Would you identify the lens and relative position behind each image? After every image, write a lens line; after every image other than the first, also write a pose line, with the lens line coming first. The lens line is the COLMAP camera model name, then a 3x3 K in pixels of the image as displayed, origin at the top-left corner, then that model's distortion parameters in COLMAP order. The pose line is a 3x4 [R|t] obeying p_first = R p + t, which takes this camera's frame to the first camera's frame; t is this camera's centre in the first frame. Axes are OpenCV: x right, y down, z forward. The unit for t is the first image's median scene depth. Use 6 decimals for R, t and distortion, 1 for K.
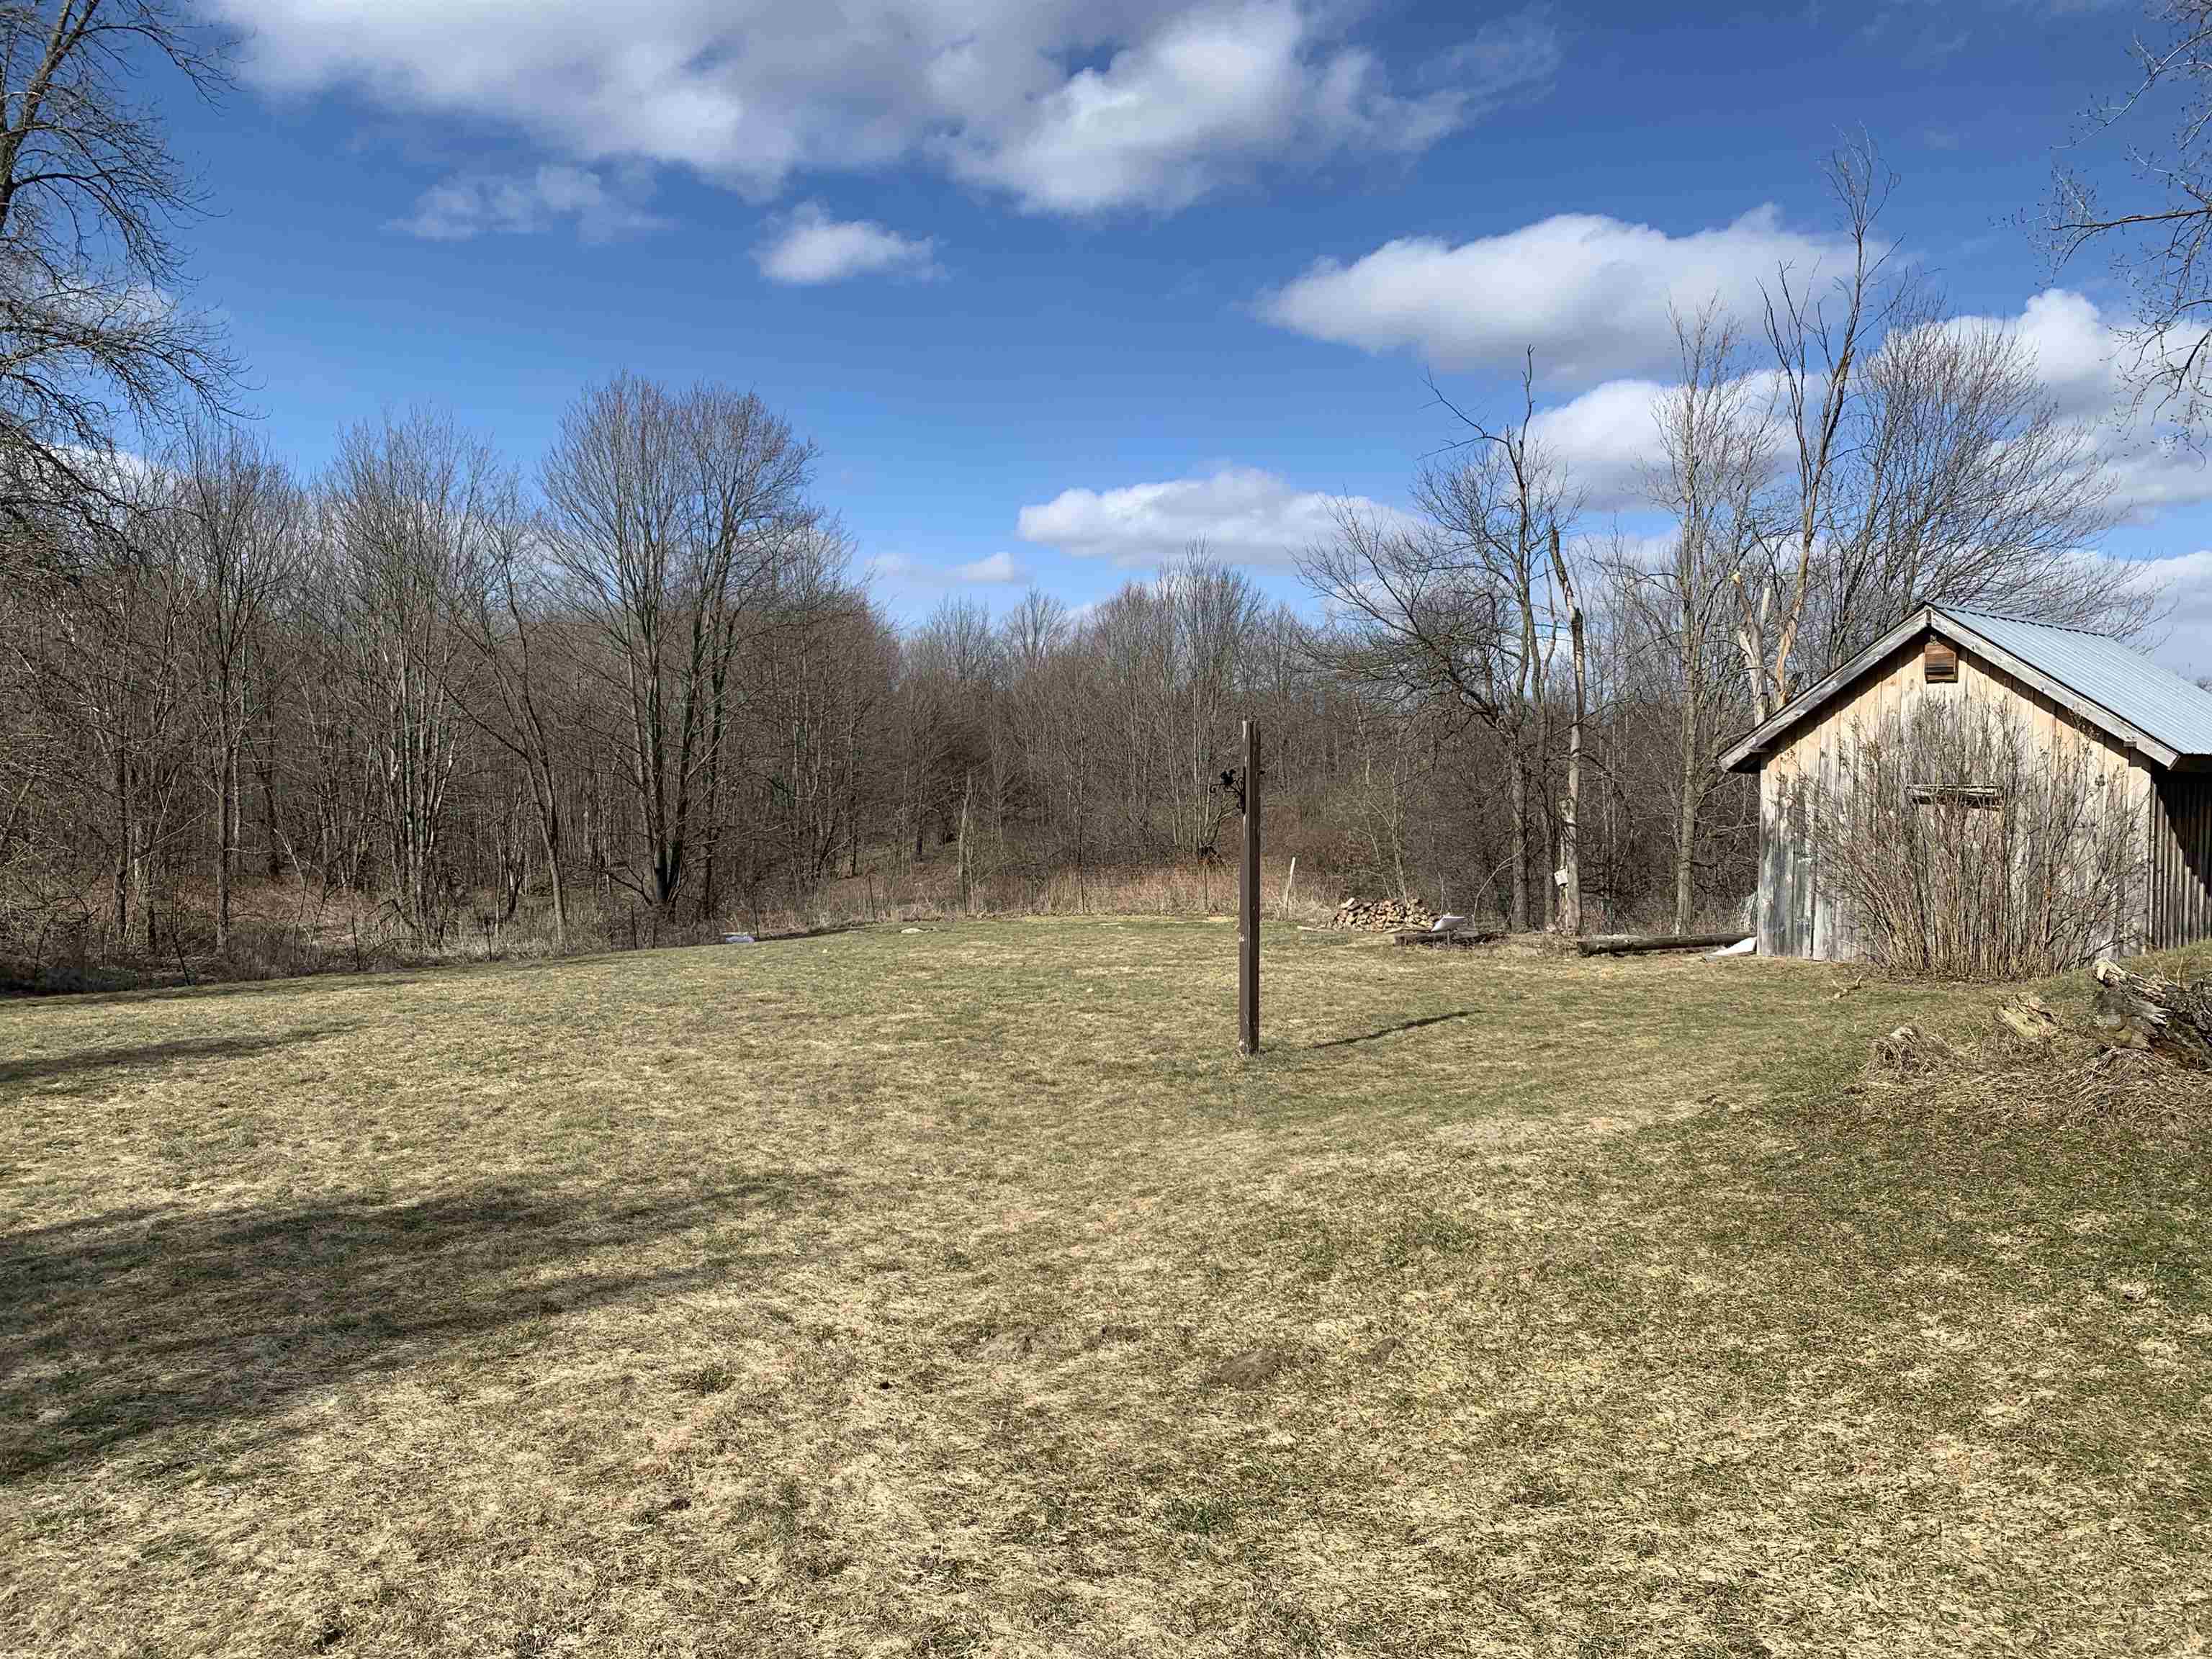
lens RADIAL K [[1672.9, 0, 1109.5], [0, 1672.9, 848.6], [0, 0, 1]] dist [-0.002618, 0.006224]
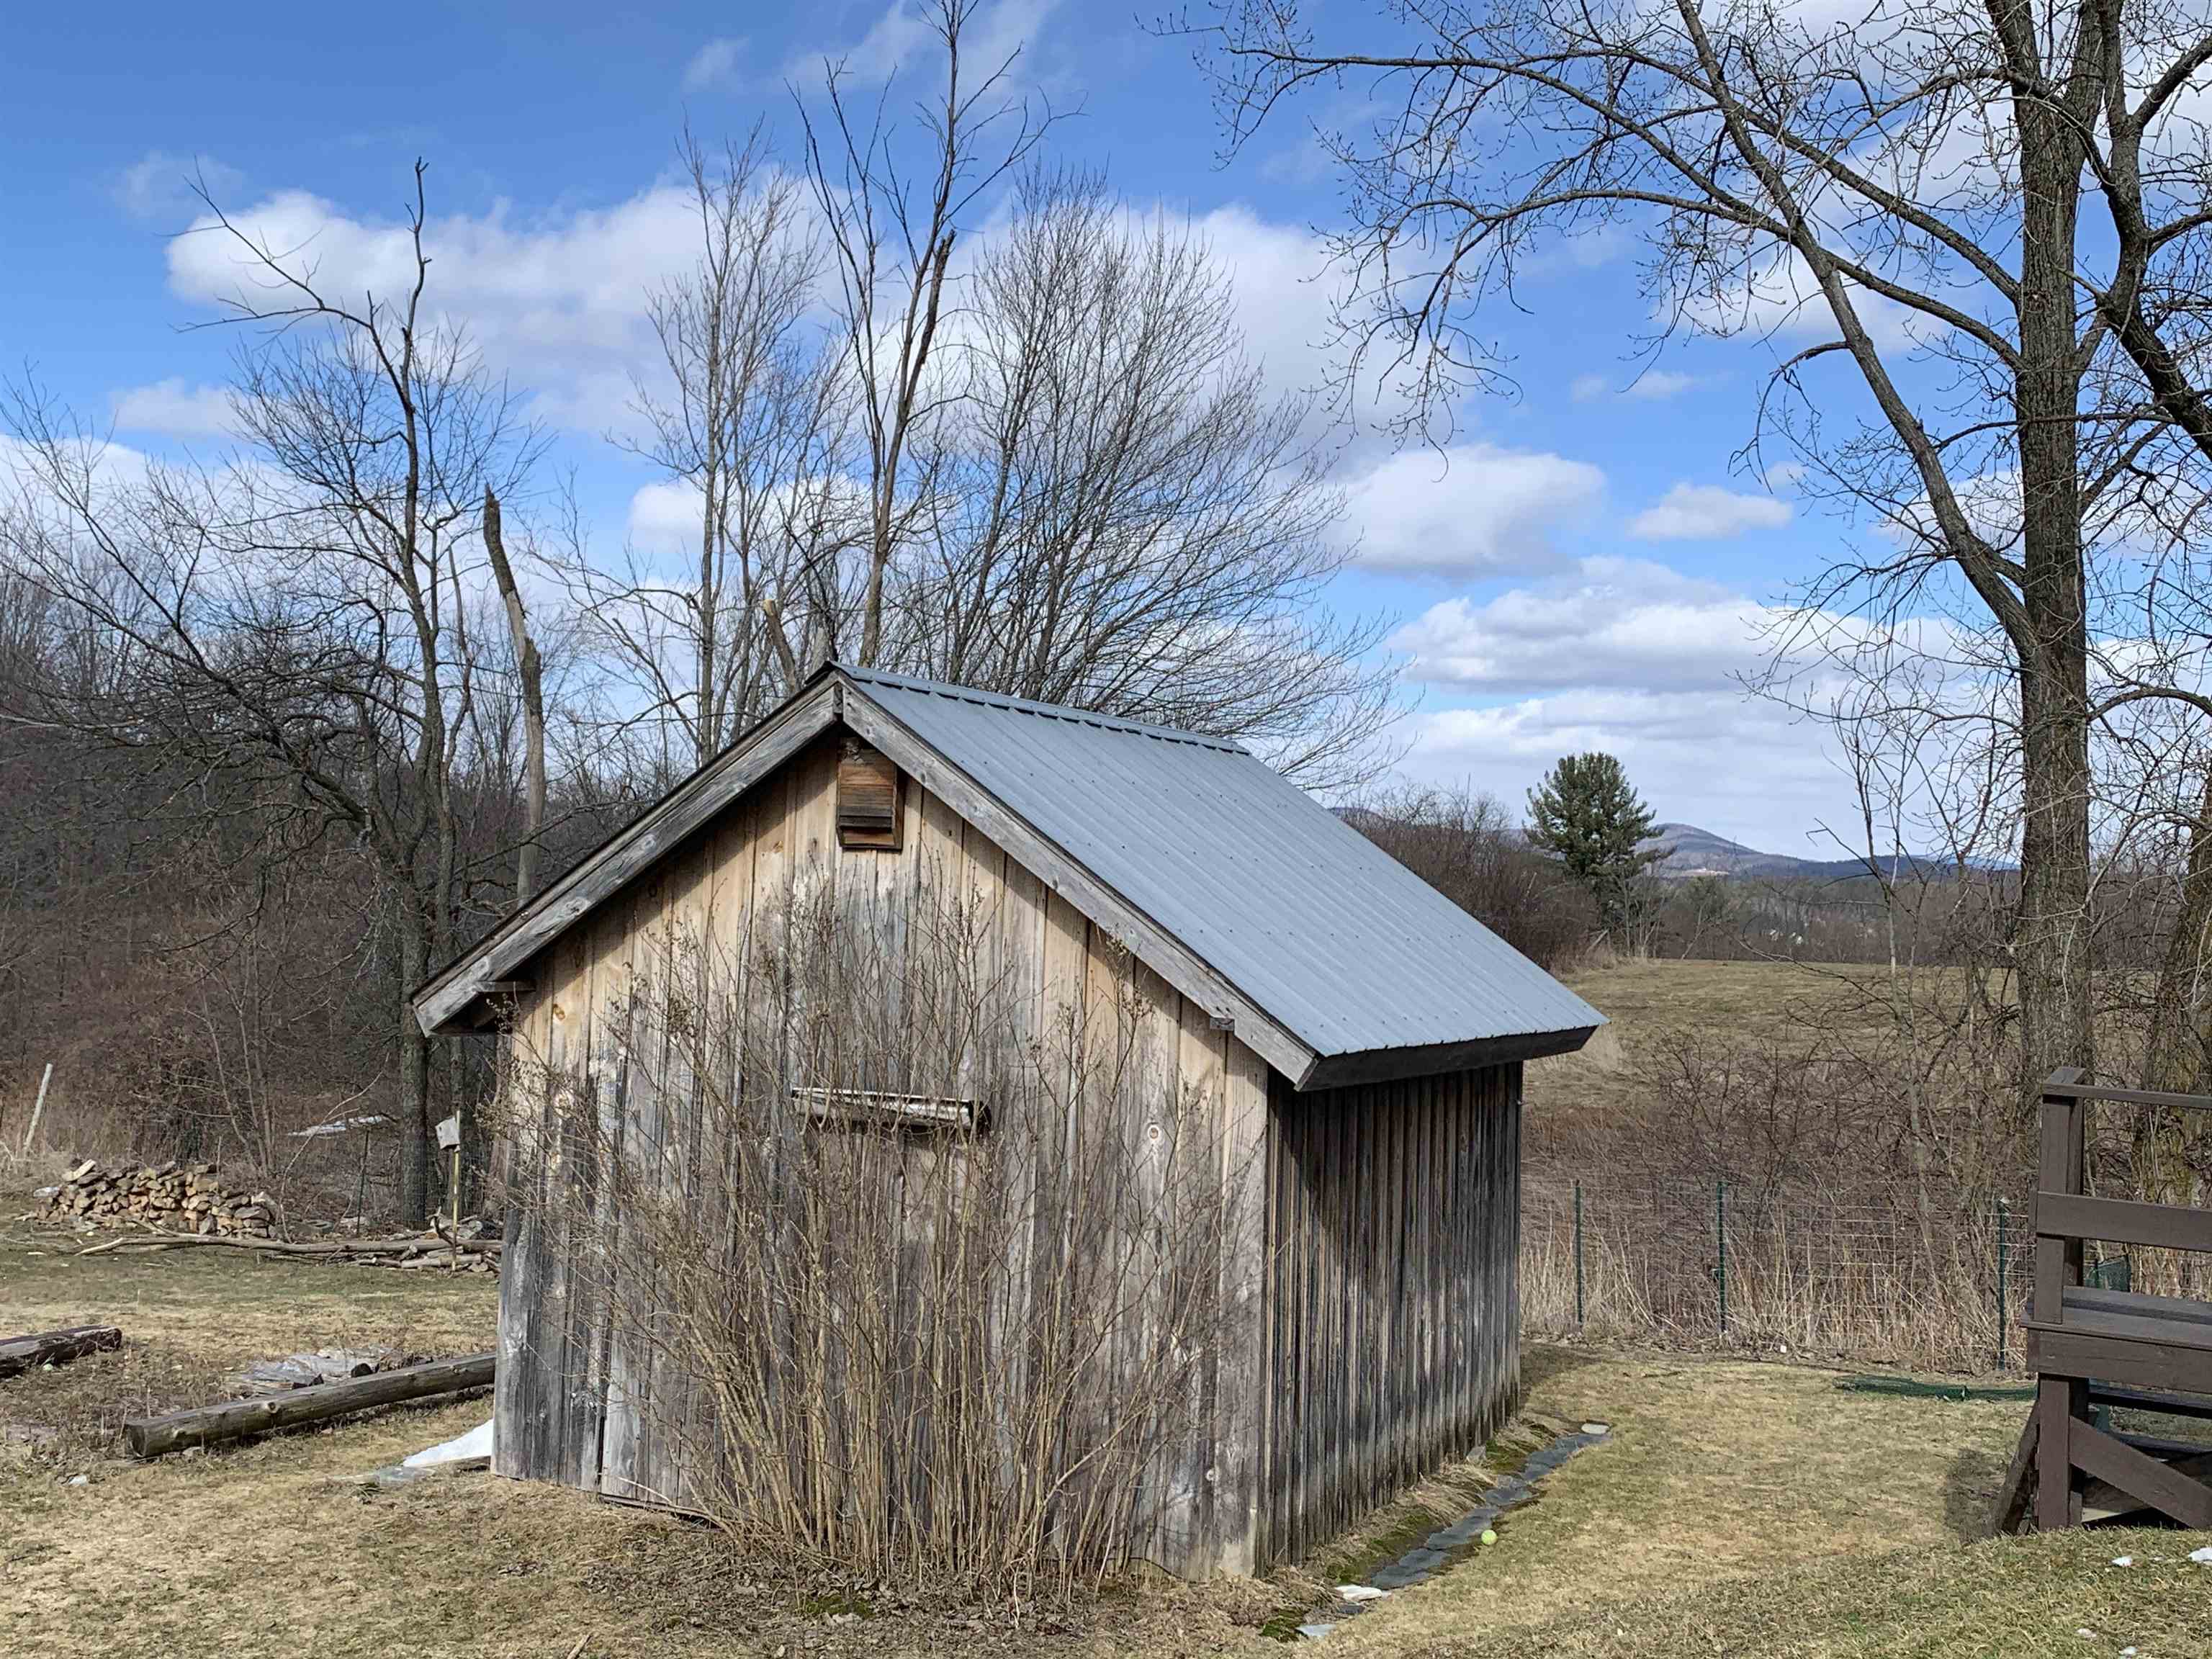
lens RADIAL K [[2355.8, 0, 1104.8], [0, 2355.8, 822.3], [0, 0, 1]] dist [0.134846, 0.000000]
pose [[0.914747, 0.036801, 0.402348, 0.306352], [-0.010977, 0.997739, -0.066301, -0.066854], [-0.403878, 0.056232, 0.913083, 0.415820]]
